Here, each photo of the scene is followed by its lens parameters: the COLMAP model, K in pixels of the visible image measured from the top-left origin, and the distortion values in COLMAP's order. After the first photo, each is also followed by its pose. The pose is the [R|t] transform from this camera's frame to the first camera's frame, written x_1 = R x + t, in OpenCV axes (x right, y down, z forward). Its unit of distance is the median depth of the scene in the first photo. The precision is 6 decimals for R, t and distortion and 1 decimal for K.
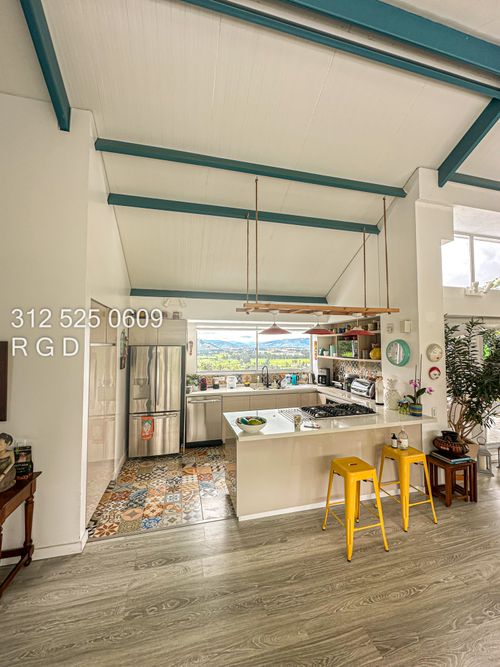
lens RADIAL K [[266.3, 0, 250.2], [0, 266.3, 331.9], [0, 0, 1]] dist [-0.004729, 0.000938]
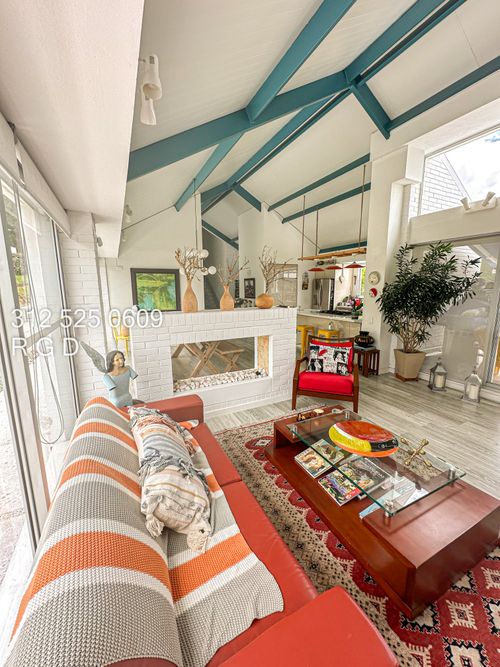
lens RADIAL K [[266.3, 0, 249.8], [0, 266.3, 332.7], [0, 0, 1]] dist [-0.004729, 0.000938]
pose [[0.210927, 0.169576, -0.962681, 1.922239], [0.051946, 0.981502, 0.184273, 0.066823], [0.976121, -0.088875, 0.198217, 0.065720]]
